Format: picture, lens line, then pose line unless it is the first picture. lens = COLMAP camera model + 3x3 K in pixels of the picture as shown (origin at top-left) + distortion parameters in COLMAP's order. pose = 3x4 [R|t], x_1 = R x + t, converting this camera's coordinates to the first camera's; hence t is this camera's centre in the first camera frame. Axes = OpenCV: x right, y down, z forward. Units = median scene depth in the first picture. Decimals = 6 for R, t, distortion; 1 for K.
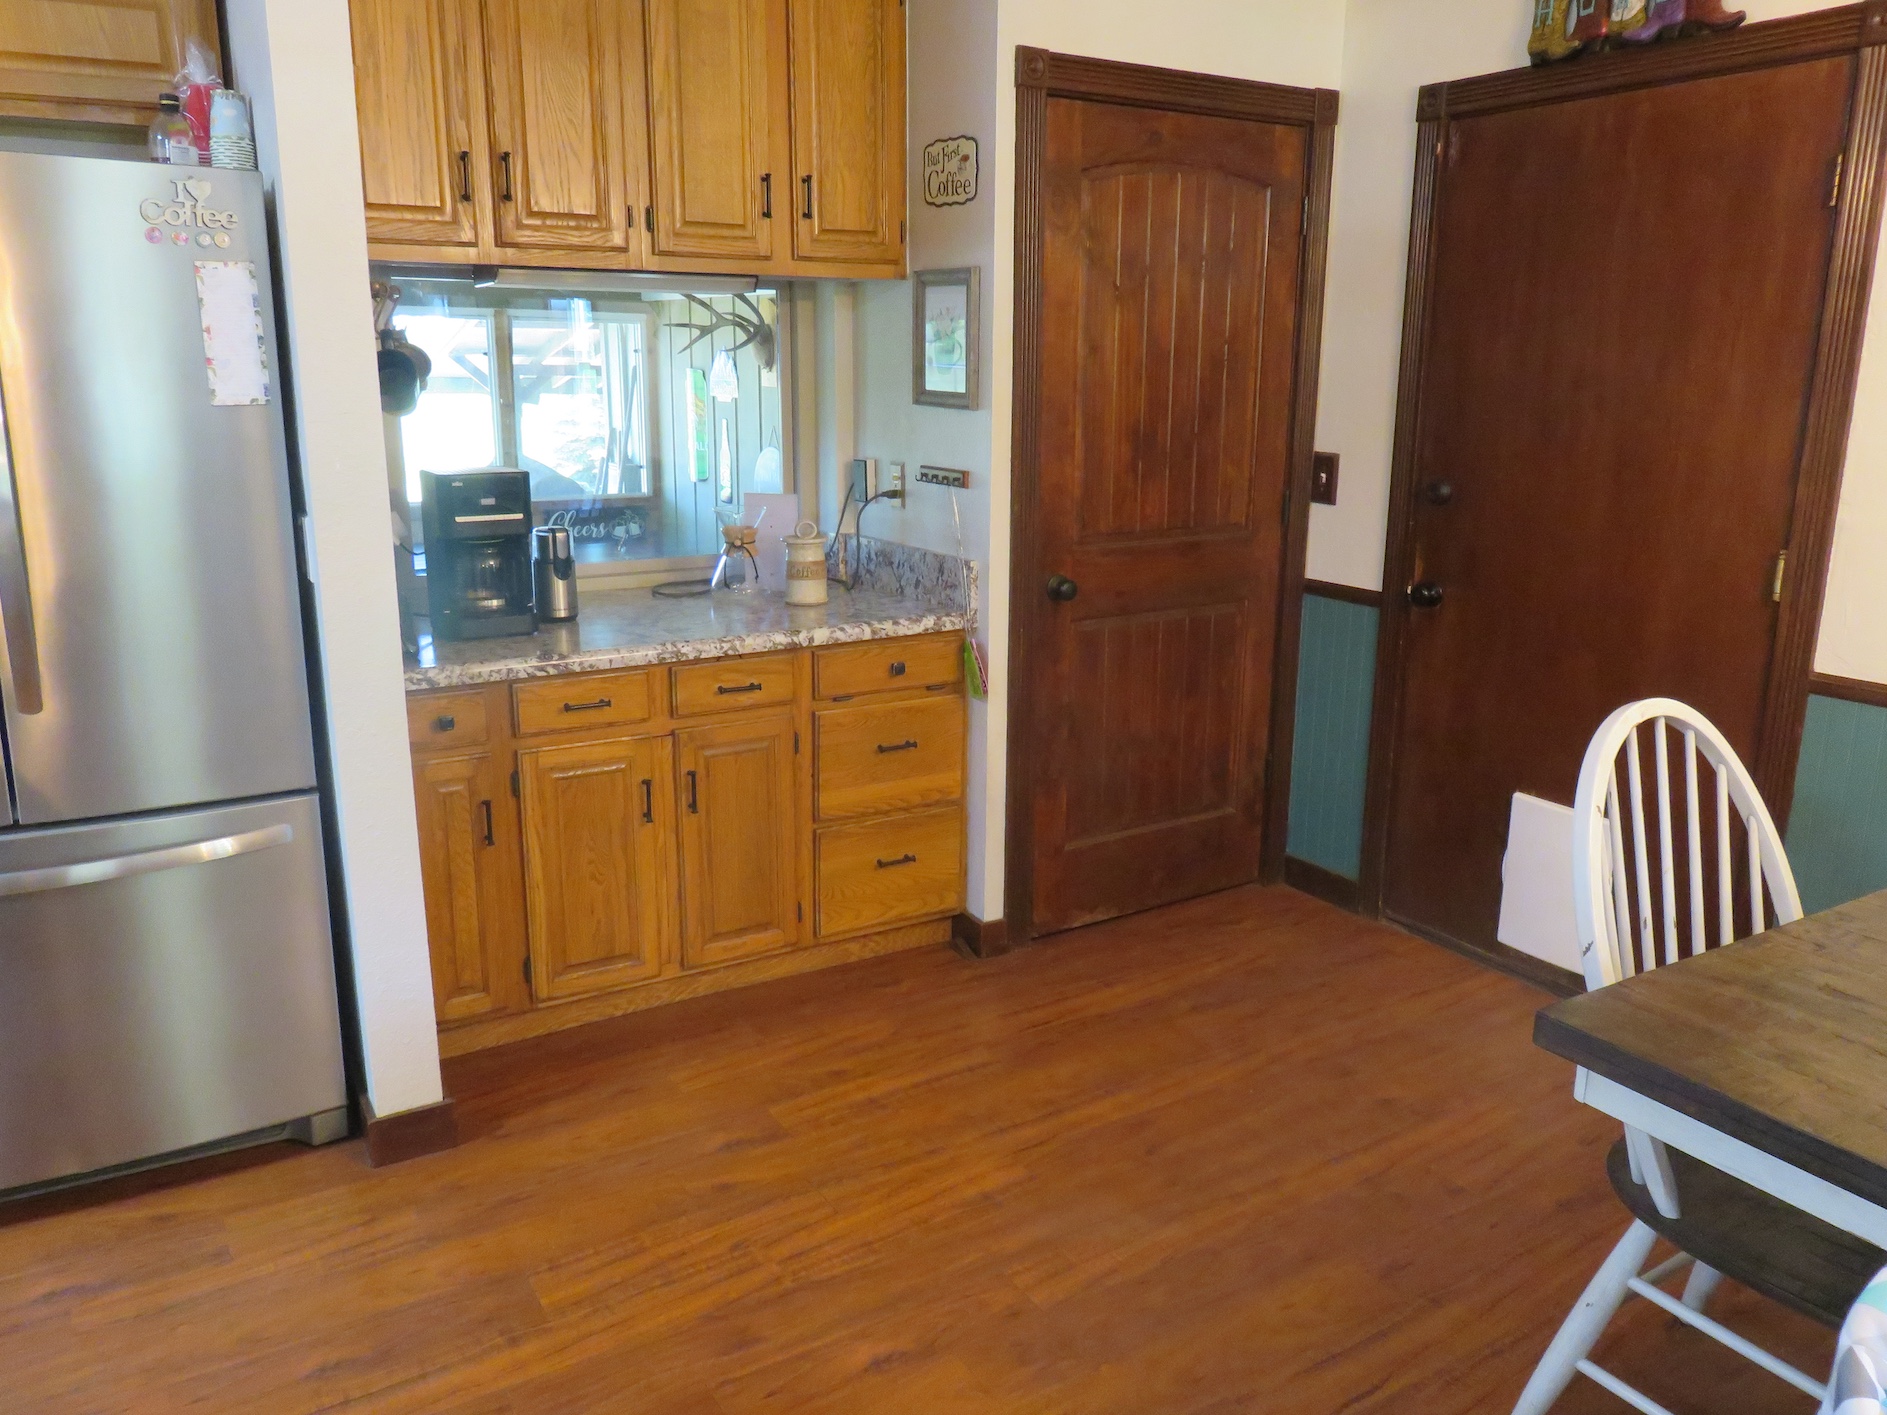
lens RADIAL K [[1410.7, 0, 943.5], [0, 1410.7, 707.5], [0, 0, 1]] dist [-0.006062, 0.003840]
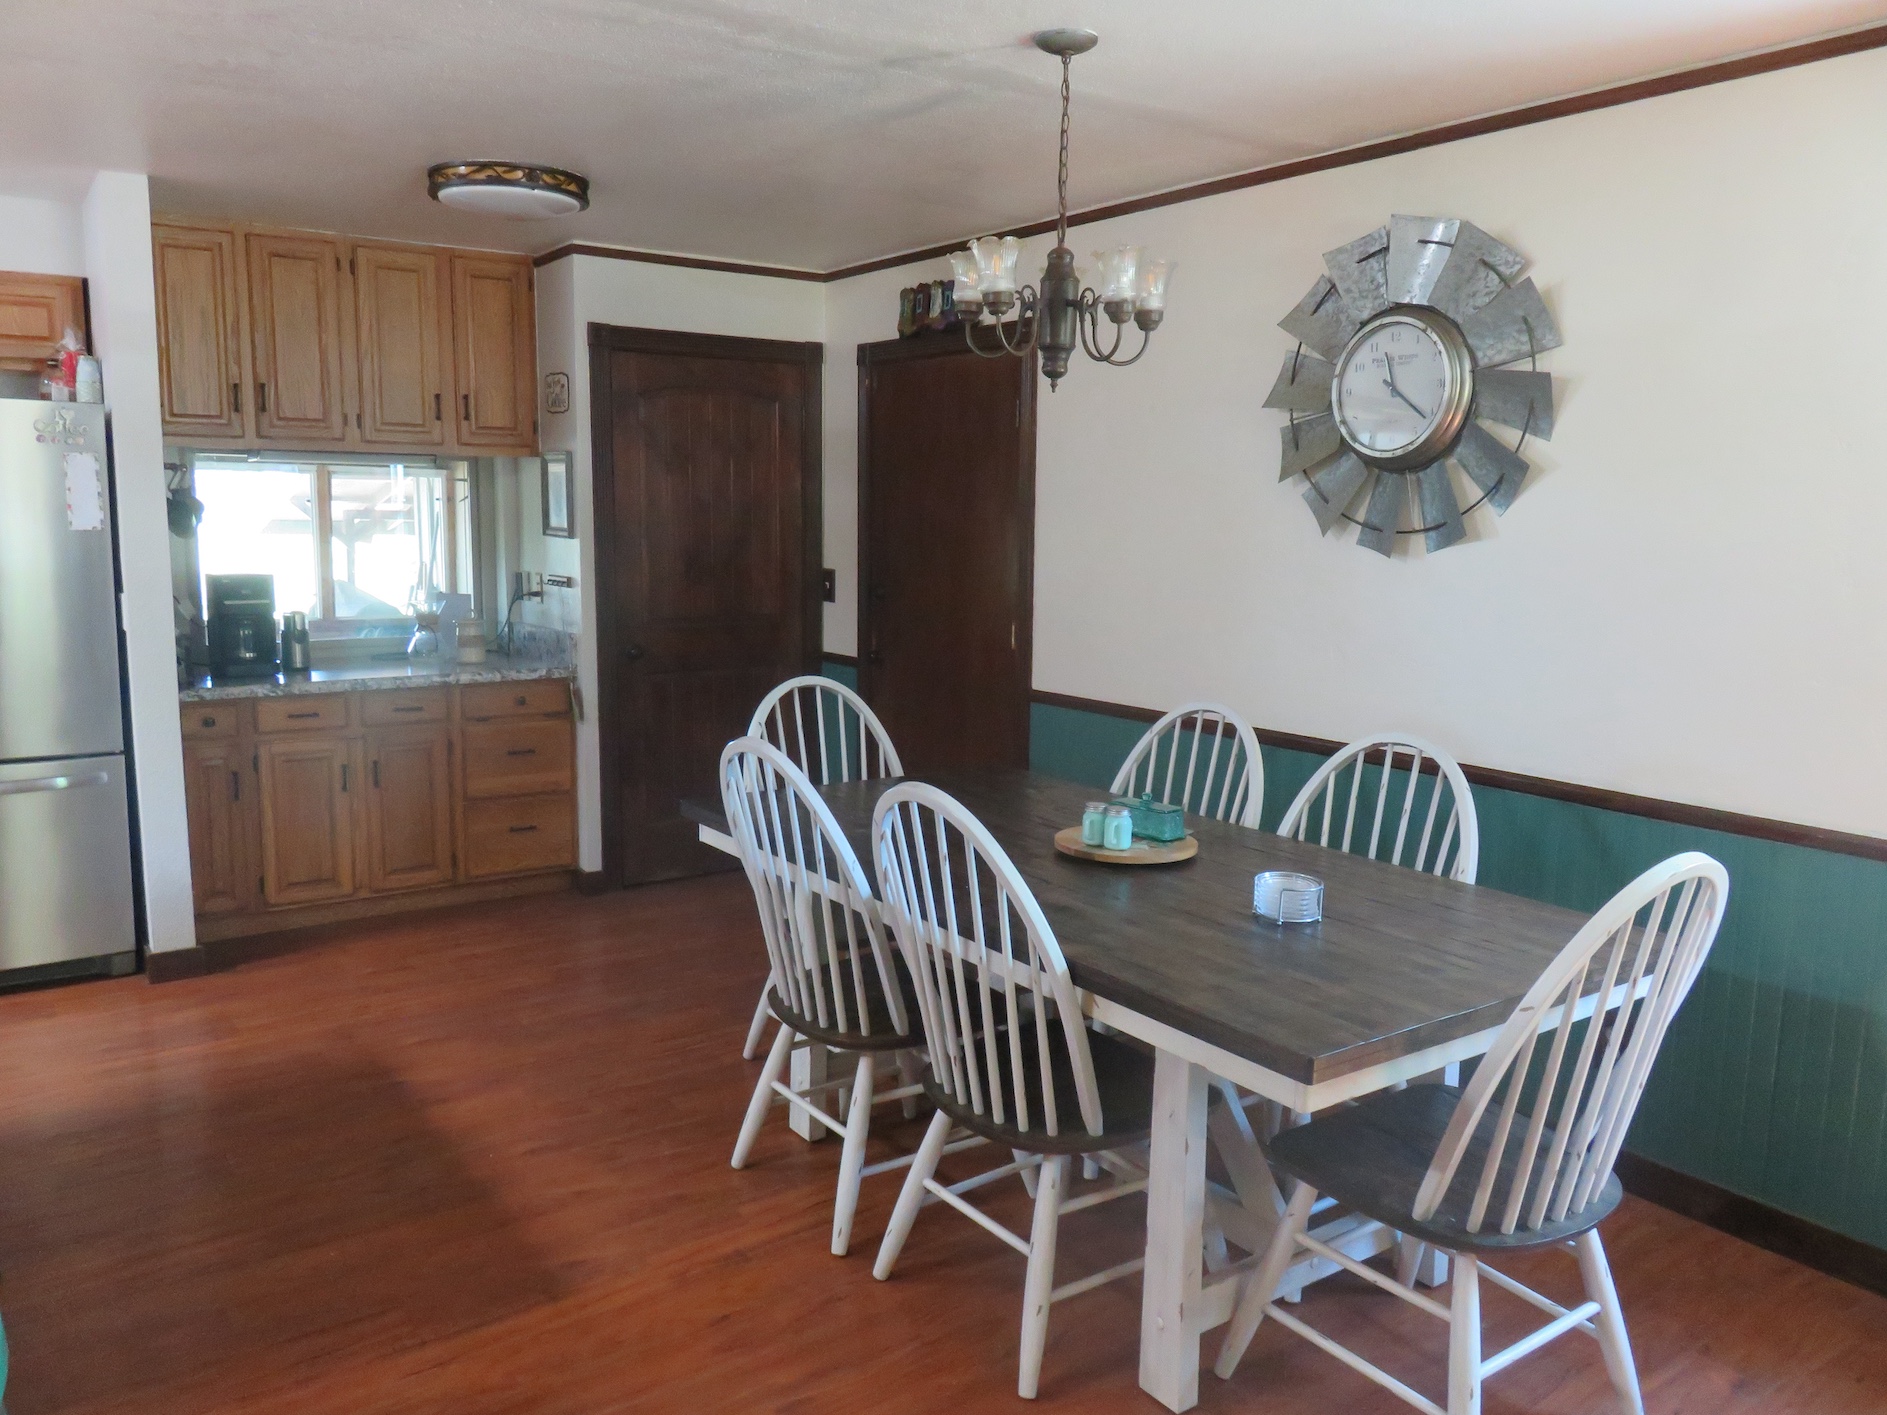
lens RADIAL K [[1410.7, 0, 943.5], [0, 1410.7, 707.5], [0, 0, 1]] dist [-0.006062, 0.003840]
pose [[0.996712, -0.004670, 0.080894, 0.325139], [0.012834, 0.994835, -0.100693, 0.150720], [-0.080006, 0.101401, 0.991623, -0.618873]]
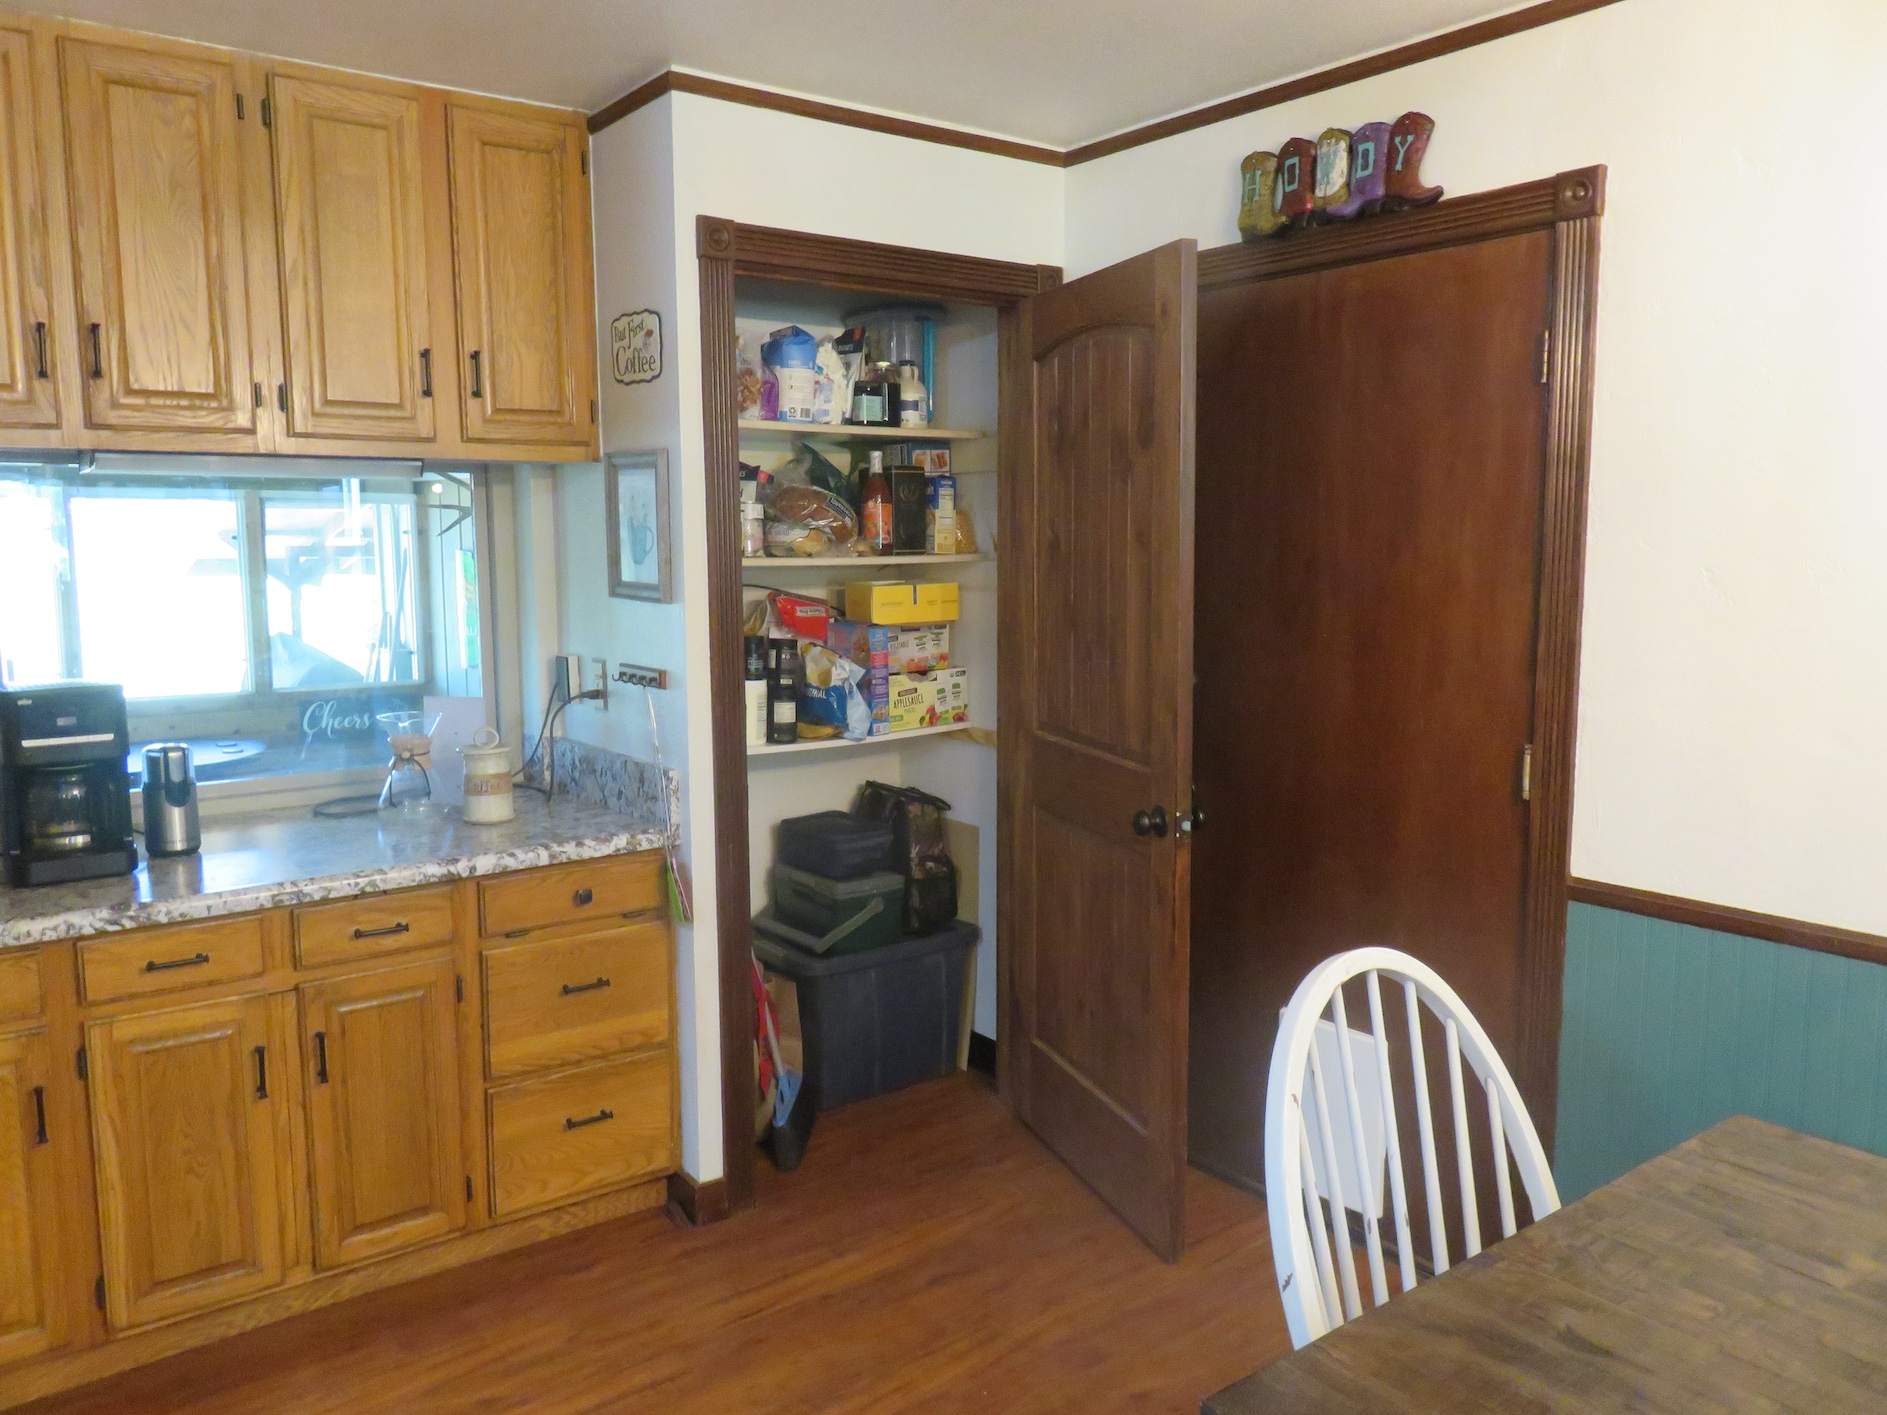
lens RADIAL K [[1409.1, 0, 934.1], [0, 1409.1, 709.4], [0, 0, 1]] dist [-0.001665, -0.005844]
pose [[0.994914, -0.022112, 0.098273, 0.105864], [0.033405, 0.992827, -0.114801, -0.036950], [-0.095029, 0.117500, 0.988516, 0.109717]]
